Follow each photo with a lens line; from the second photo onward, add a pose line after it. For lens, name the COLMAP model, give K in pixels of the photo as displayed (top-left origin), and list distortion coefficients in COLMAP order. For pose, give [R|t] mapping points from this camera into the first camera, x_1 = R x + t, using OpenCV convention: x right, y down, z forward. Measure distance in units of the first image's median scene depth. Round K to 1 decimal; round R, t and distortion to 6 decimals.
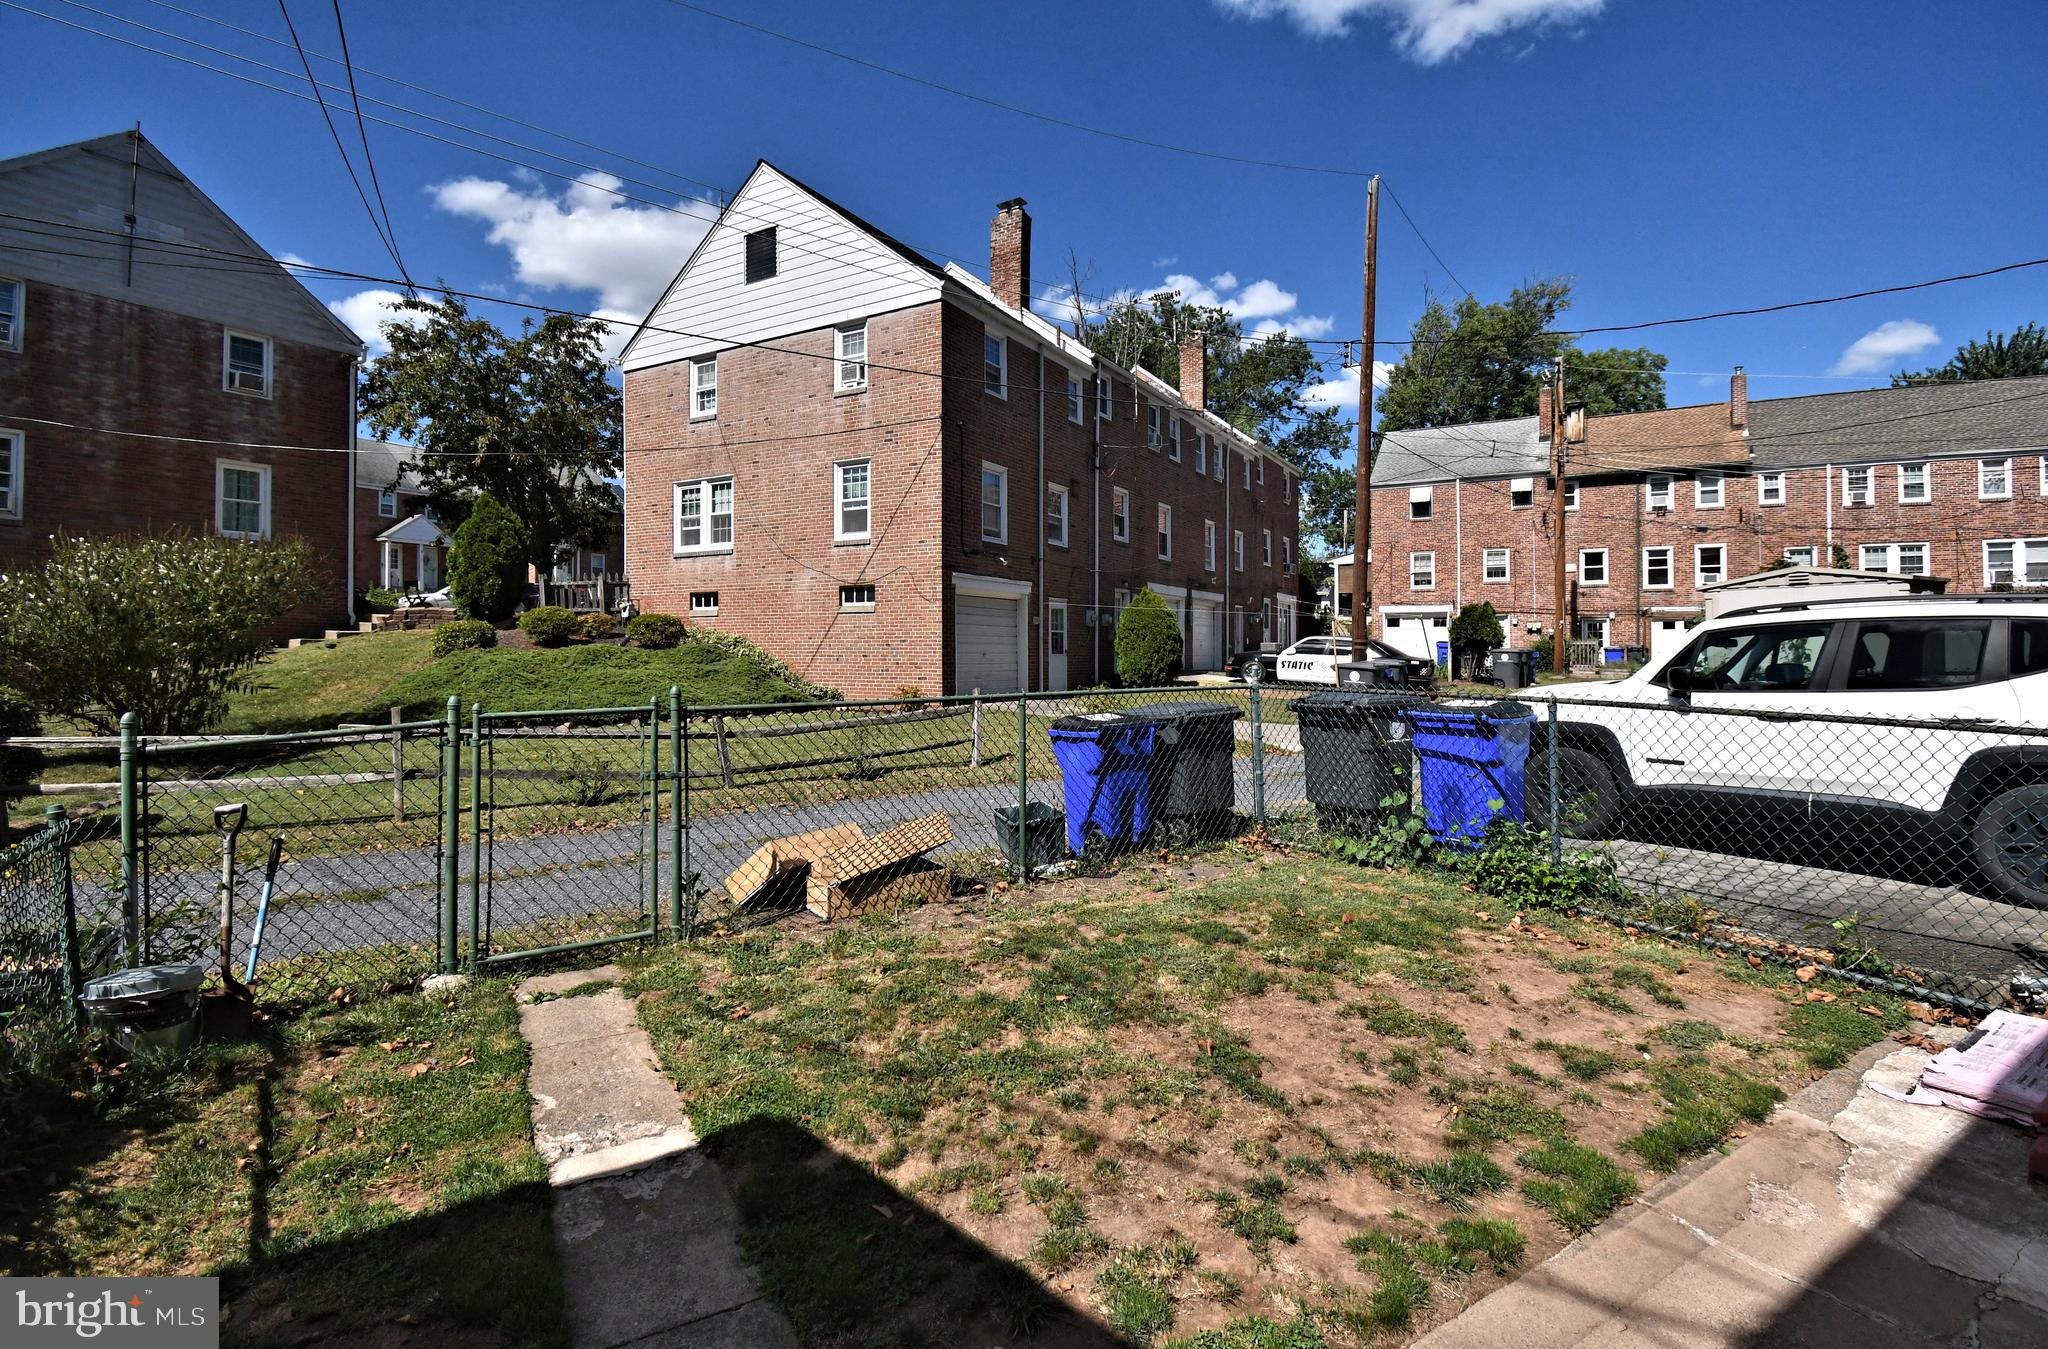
lens RADIAL K [[931.8, 0, 1025.1], [0, 931.8, 642.9], [0, 0, 1]] dist [-0.000591, -0.022895]
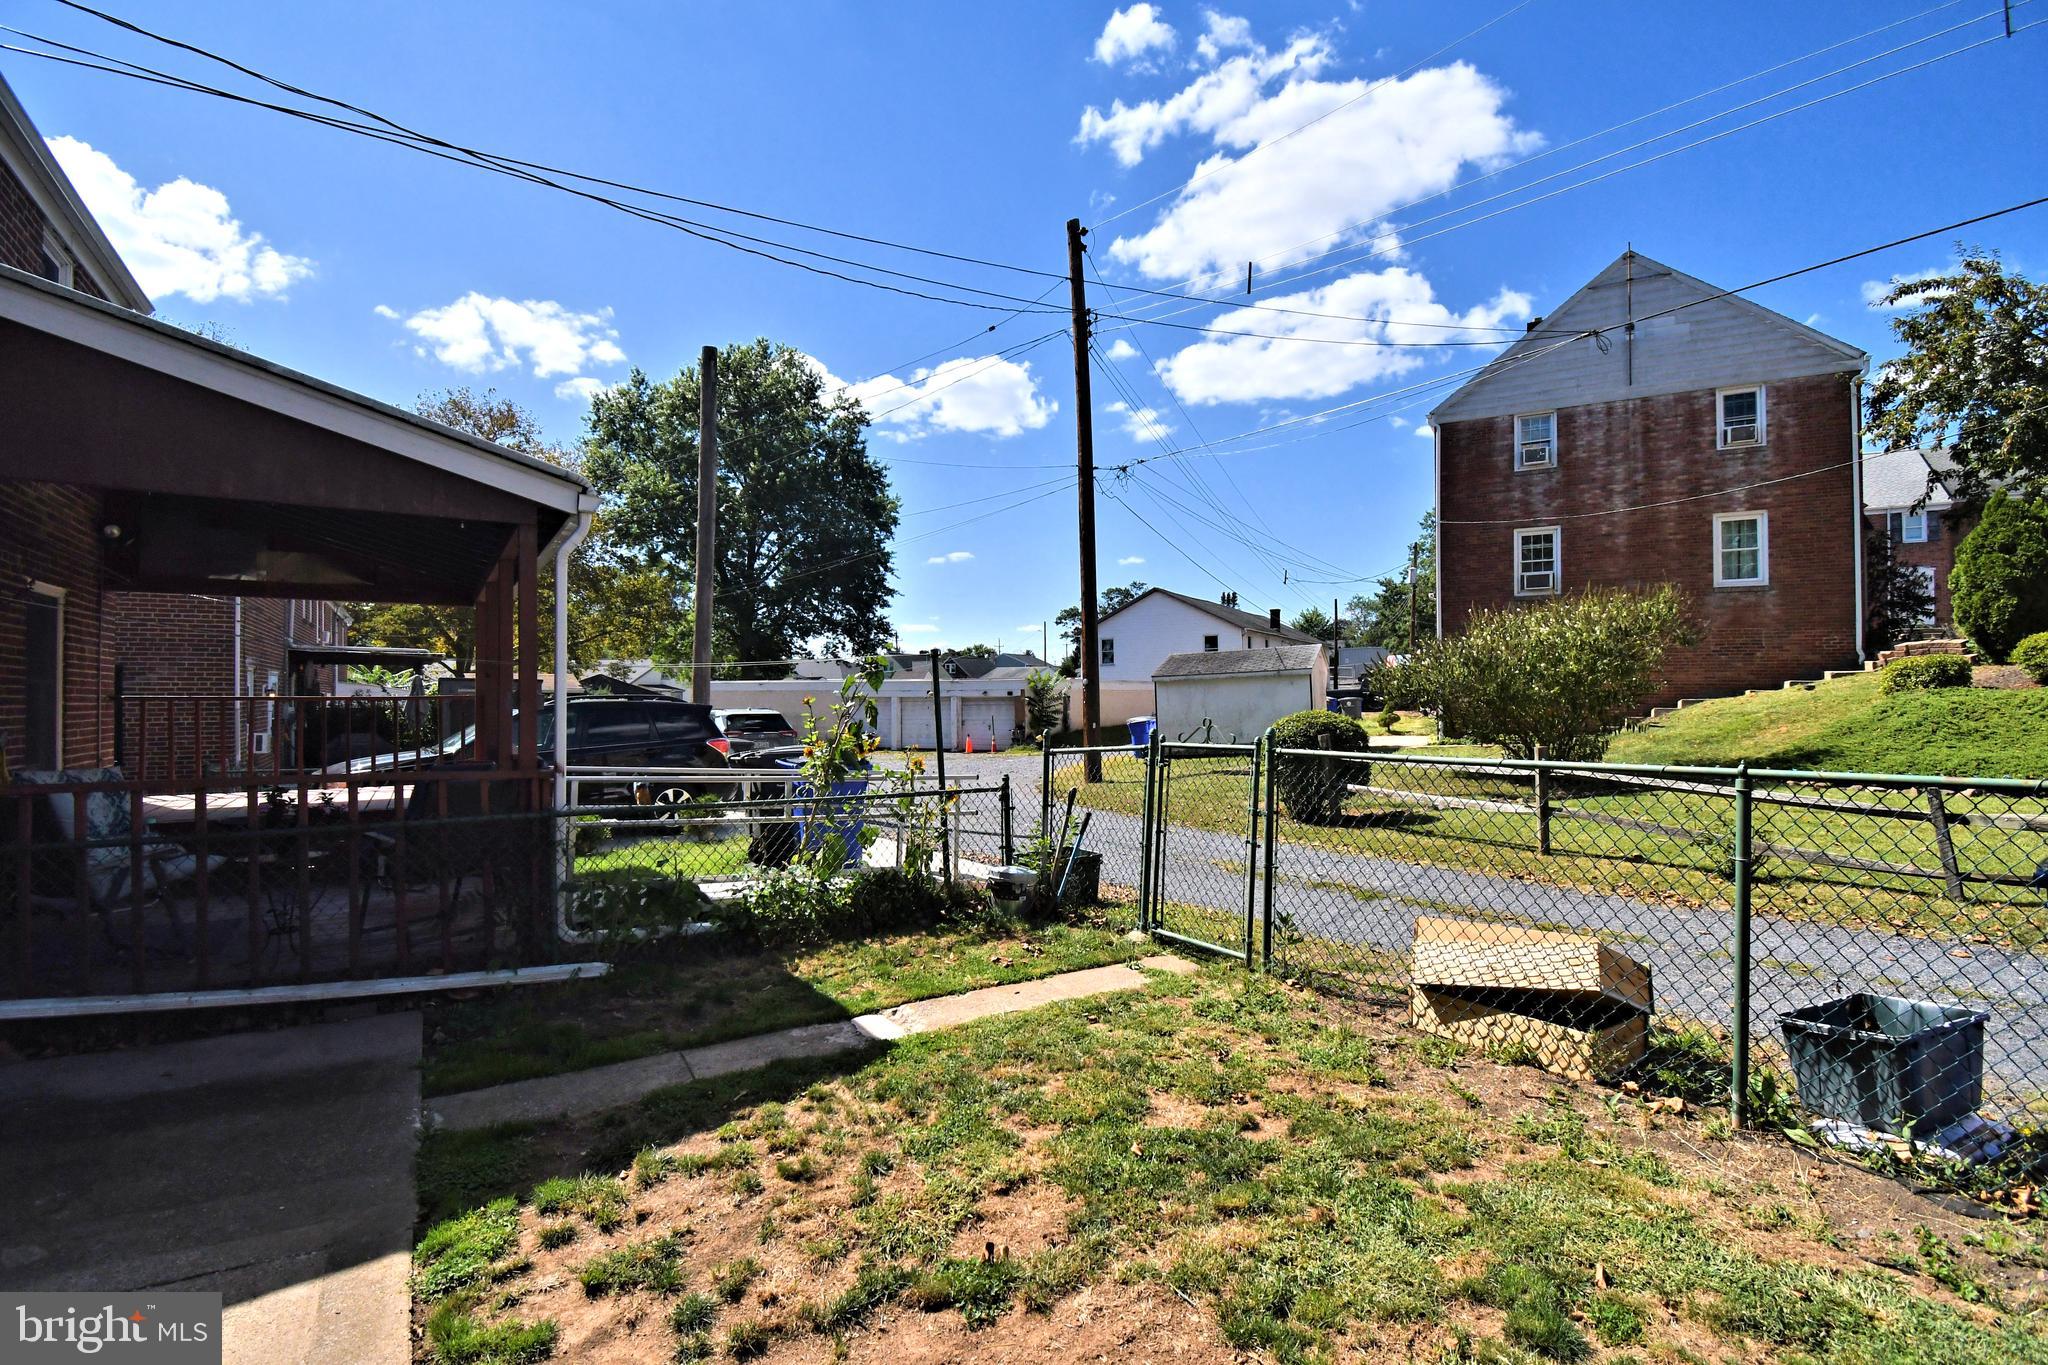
lens RADIAL K [[898.4, 0, 1024.0], [0, 898.4, 682.5], [0, 0, 1]] dist [0.008938, -0.024831]
pose [[0.005983, -0.017476, -0.999829, 0.166000], [0.013842, 0.999753, -0.017391, 0.002838], [0.999886, -0.013736, 0.006223, 0.194418]]
